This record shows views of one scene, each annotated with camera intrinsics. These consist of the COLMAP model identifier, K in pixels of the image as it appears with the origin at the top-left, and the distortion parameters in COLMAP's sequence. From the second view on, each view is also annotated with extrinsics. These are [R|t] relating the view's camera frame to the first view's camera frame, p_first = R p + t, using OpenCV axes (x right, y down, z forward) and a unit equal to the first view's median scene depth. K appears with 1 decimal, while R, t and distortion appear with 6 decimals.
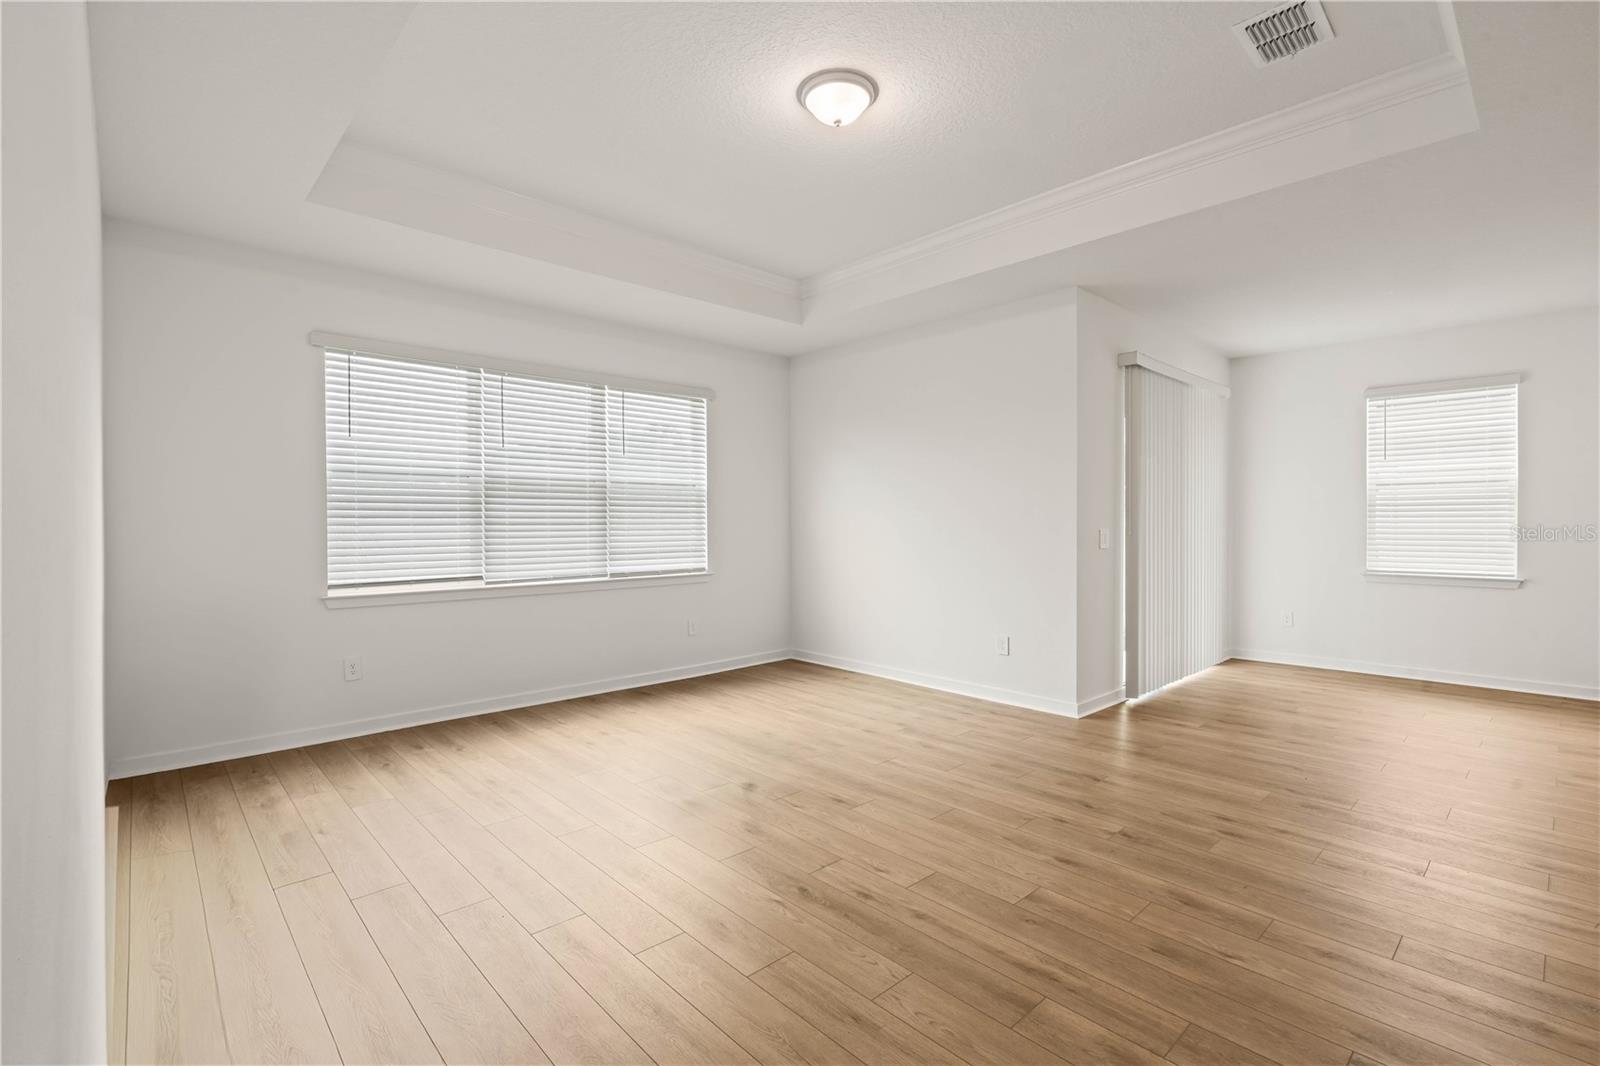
lens RADIAL K [[722.0, 0, 795.4], [0, 722.0, 526.5], [0, 0, 1]] dist [-0.001213, 0.000046]
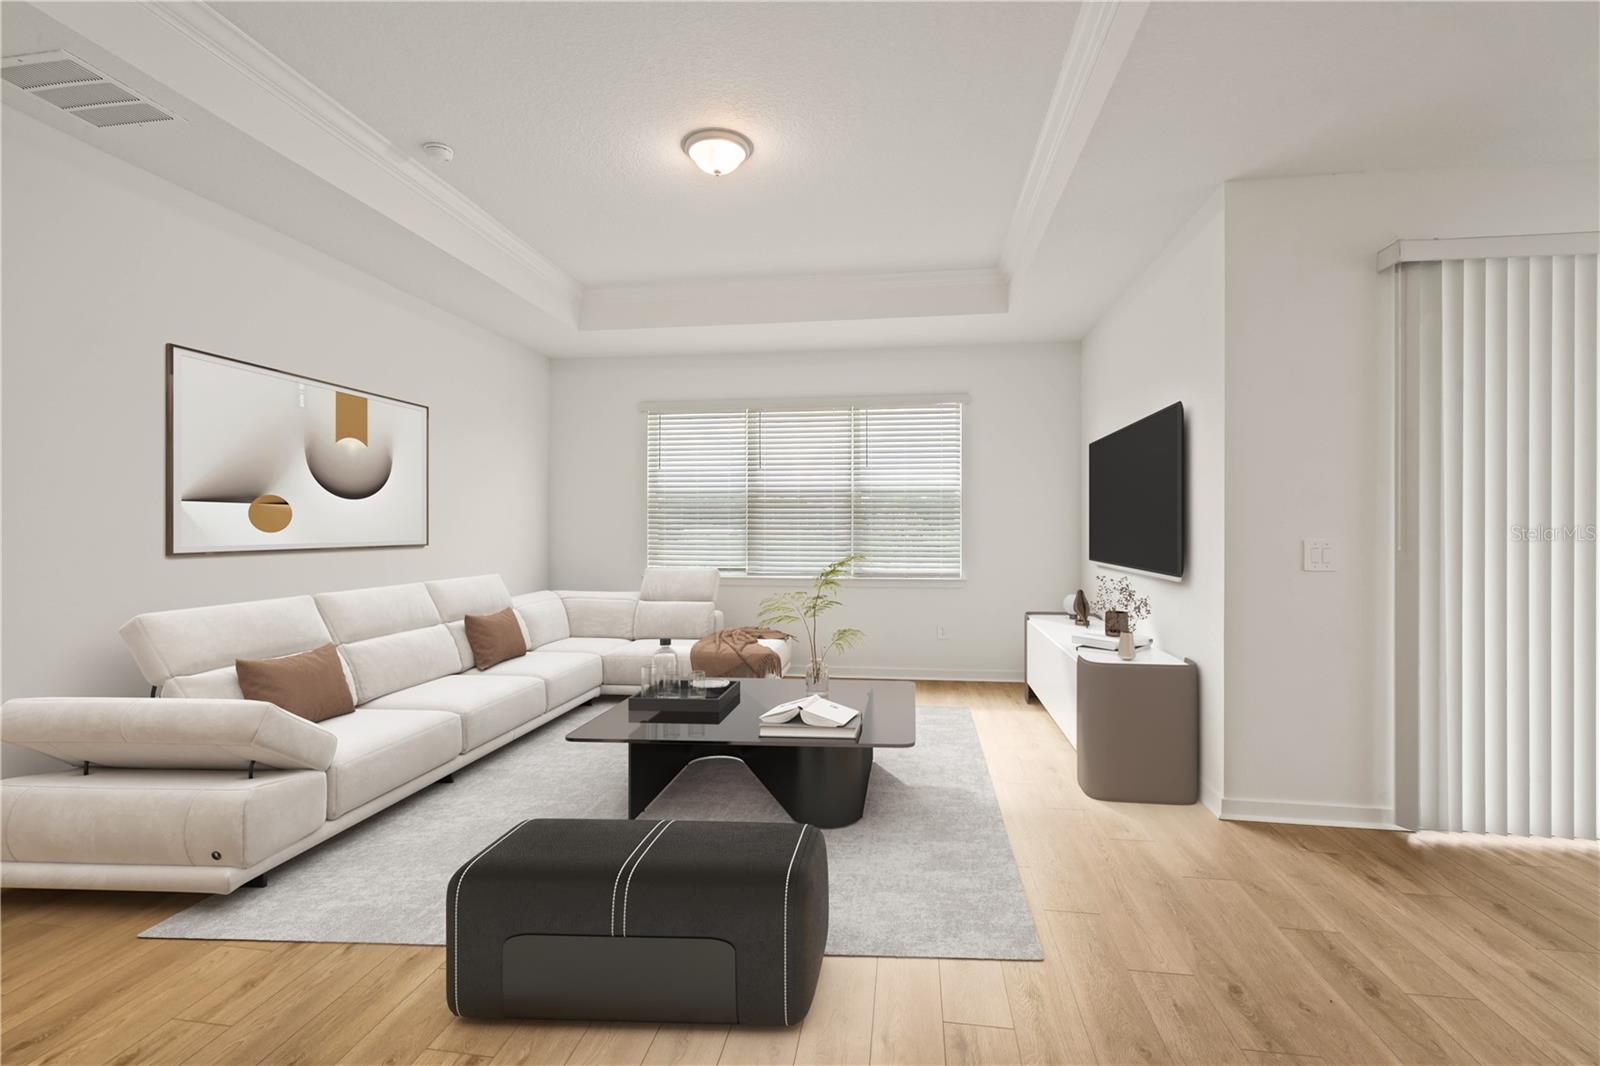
lens RADIAL K [[760.0, 0, 882.8], [0, 760.0, 522.7], [0, 0, 1]] dist [0.001014, 0.000072]
pose [[0.640655, -0.002366, -0.767825, 0.682619], [-0.002755, 0.999982, -0.005380, -0.007183], [0.767824, 0.005562, 0.640637, 0.276229]]
